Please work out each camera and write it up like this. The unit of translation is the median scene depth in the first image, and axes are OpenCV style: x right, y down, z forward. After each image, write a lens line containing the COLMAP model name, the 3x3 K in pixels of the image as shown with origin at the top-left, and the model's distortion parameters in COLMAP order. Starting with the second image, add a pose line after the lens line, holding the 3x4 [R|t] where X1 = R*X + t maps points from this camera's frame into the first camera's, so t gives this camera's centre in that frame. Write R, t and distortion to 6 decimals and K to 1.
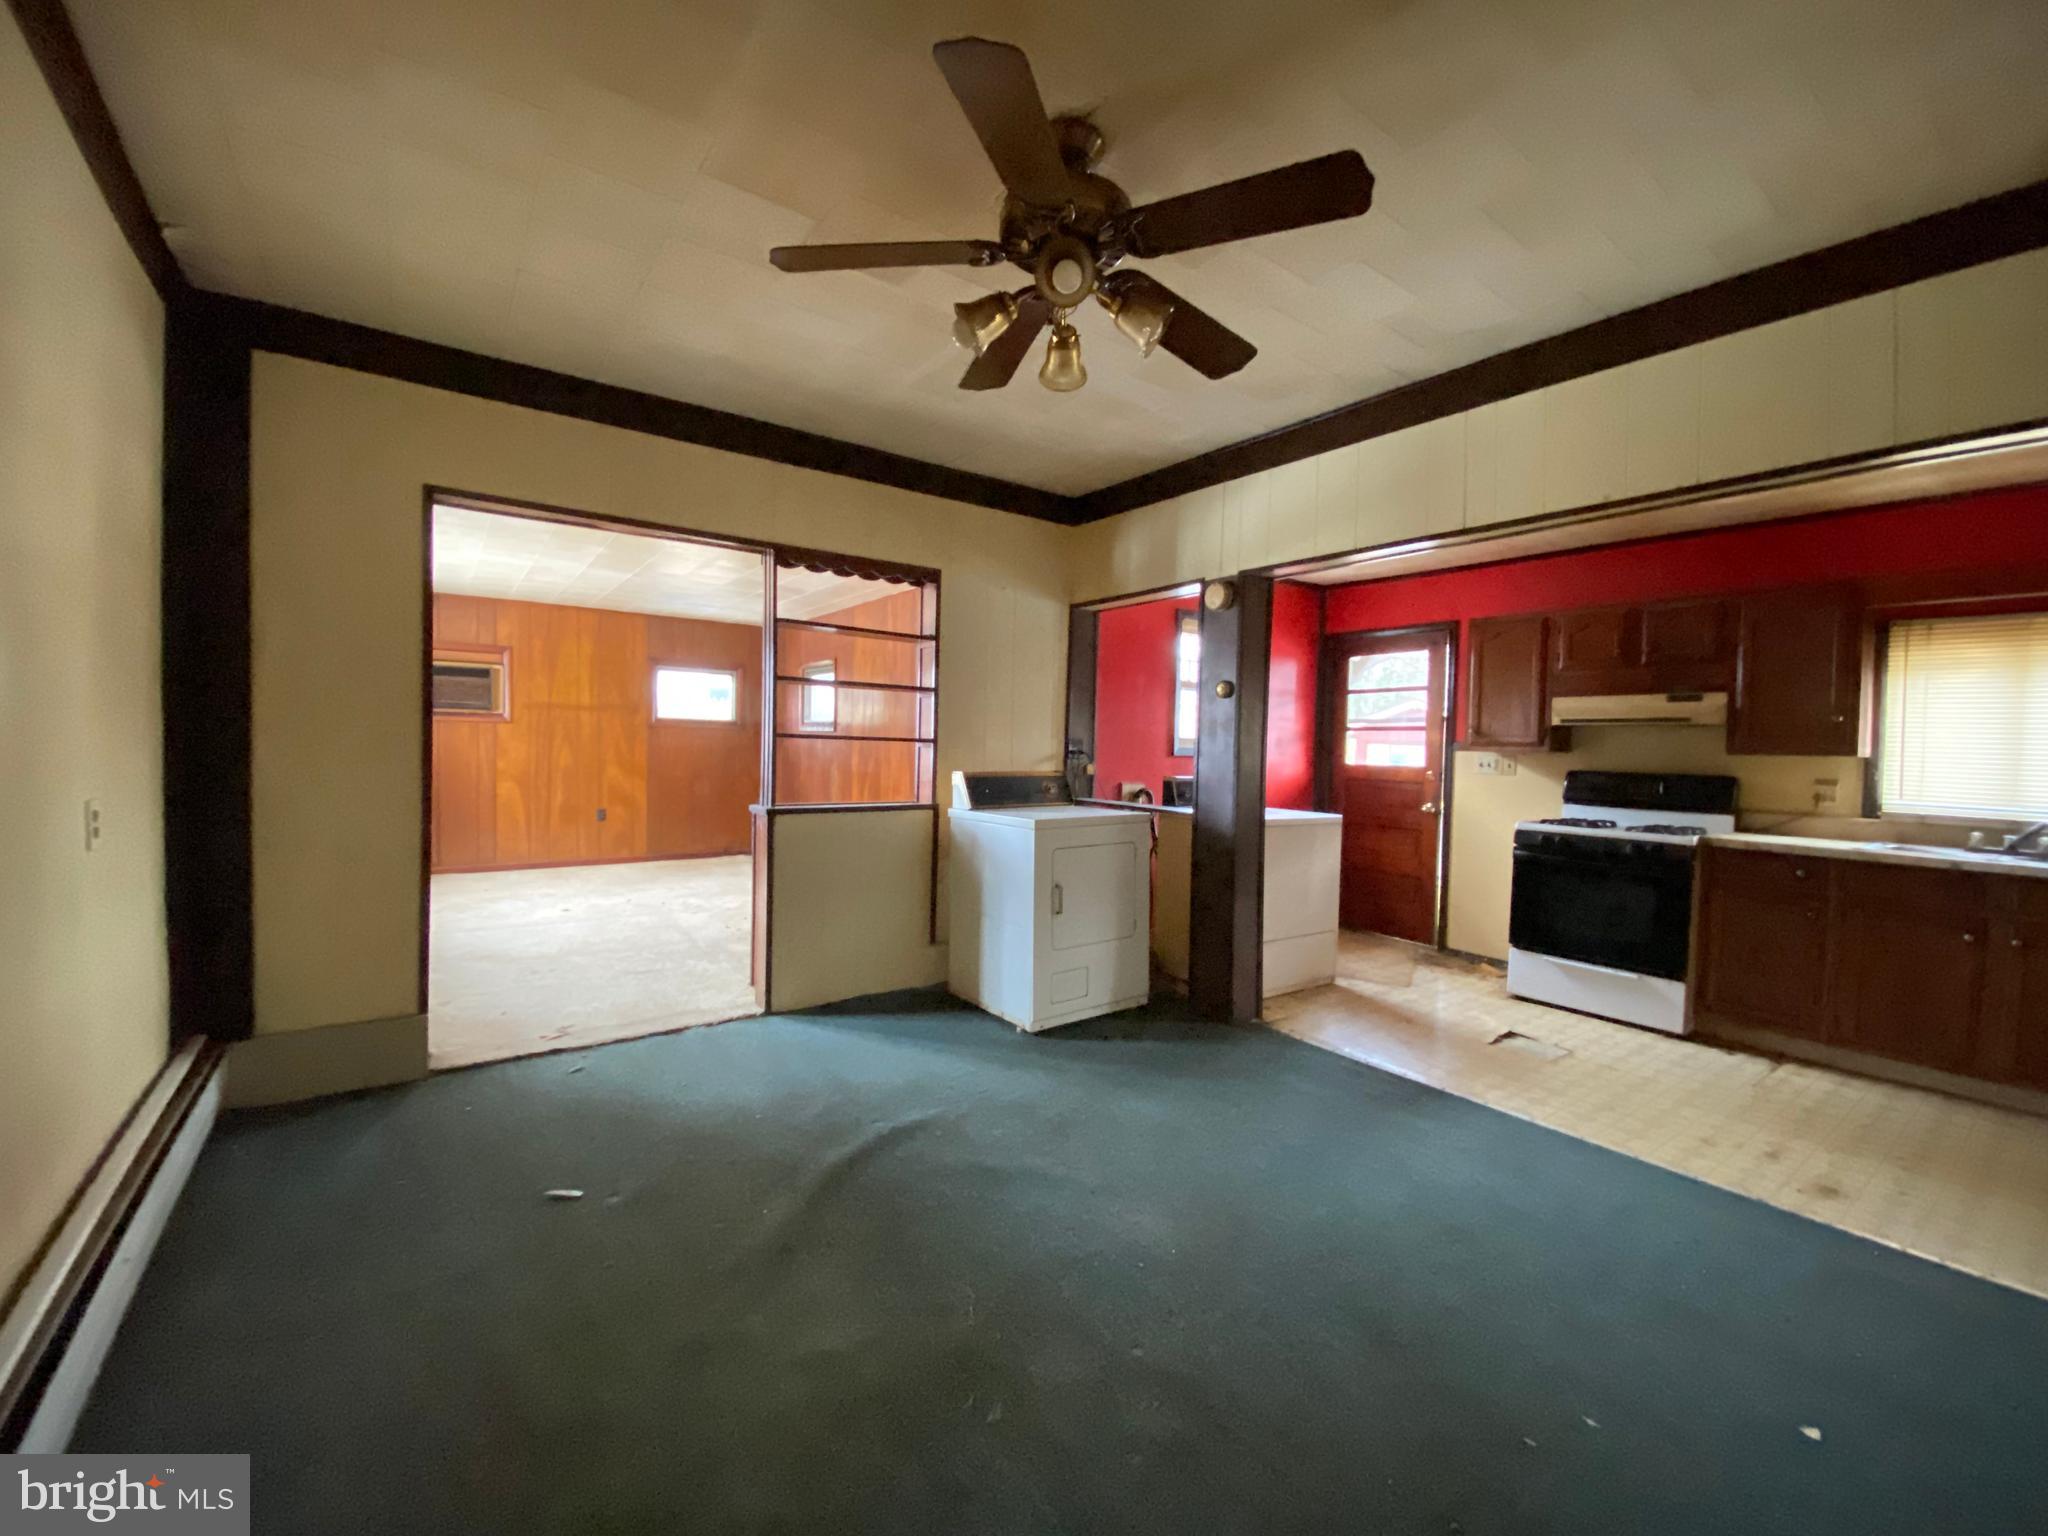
lens RADIAL K [[833.0, 0, 1030.1], [0, 833.0, 771.1], [0, 0, 1]] dist [0.023517, -0.019922]
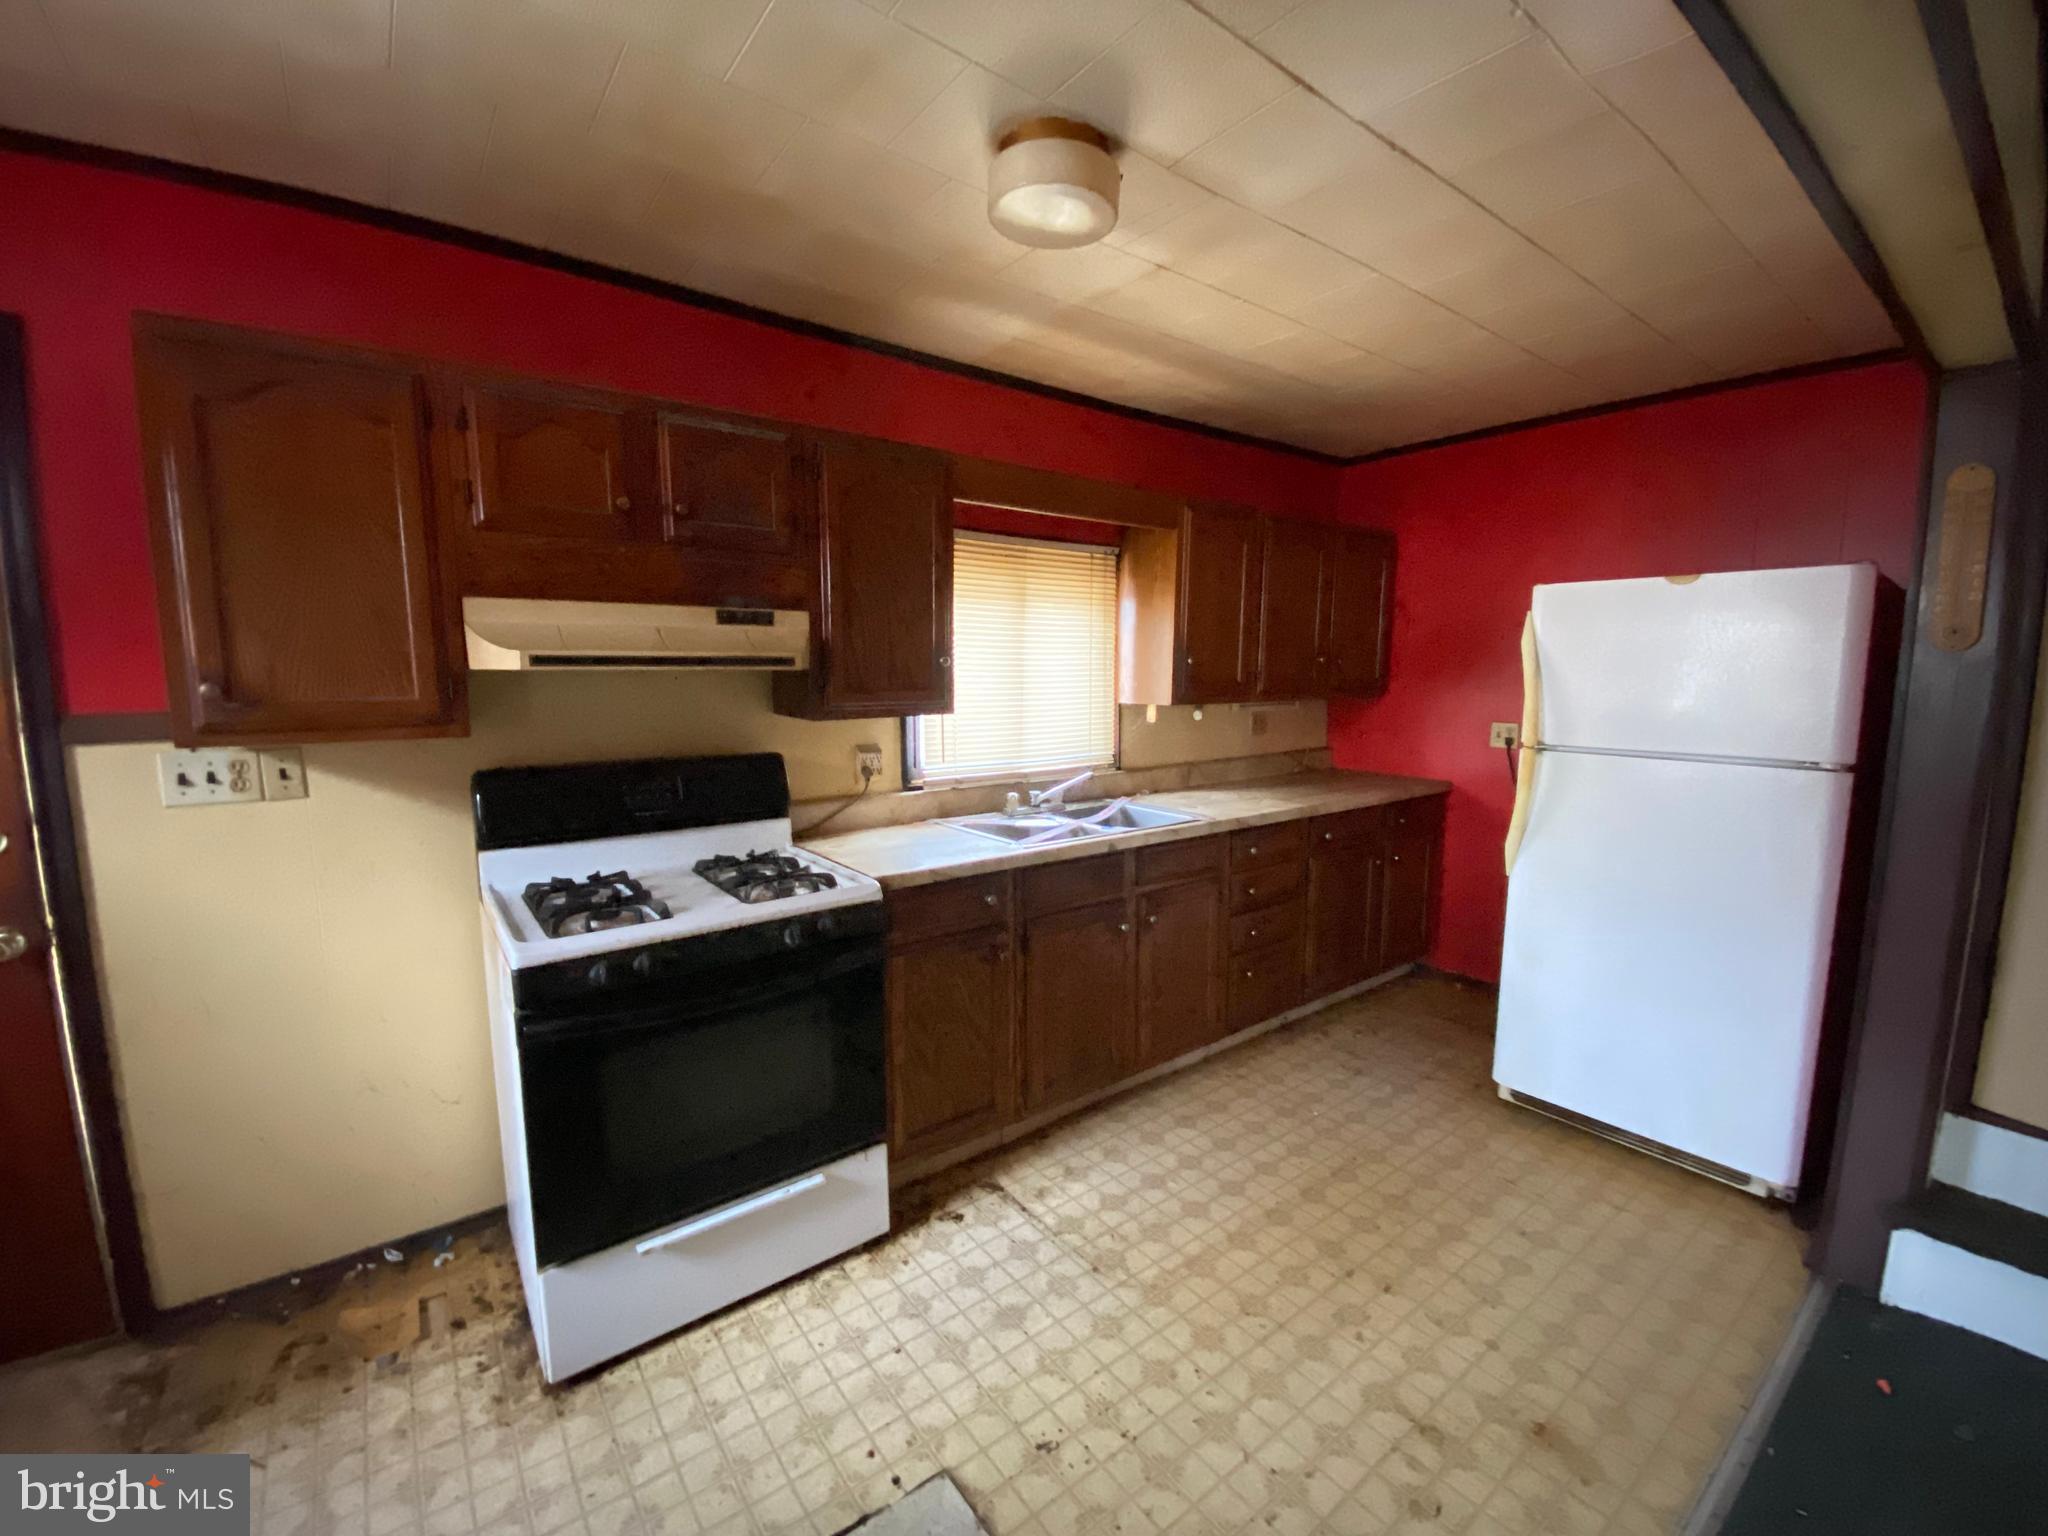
lens RADIAL K [[833.0, 0, 1030.1], [0, 833.0, 771.1], [0, 0, 1]] dist [0.023517, -0.019922]
pose [[-0.014794, -0.151227, 0.988388, 0.257019], [0.033449, 0.987868, 0.151648, -0.067665], [-0.999331, 0.035304, -0.009556, 0.861338]]
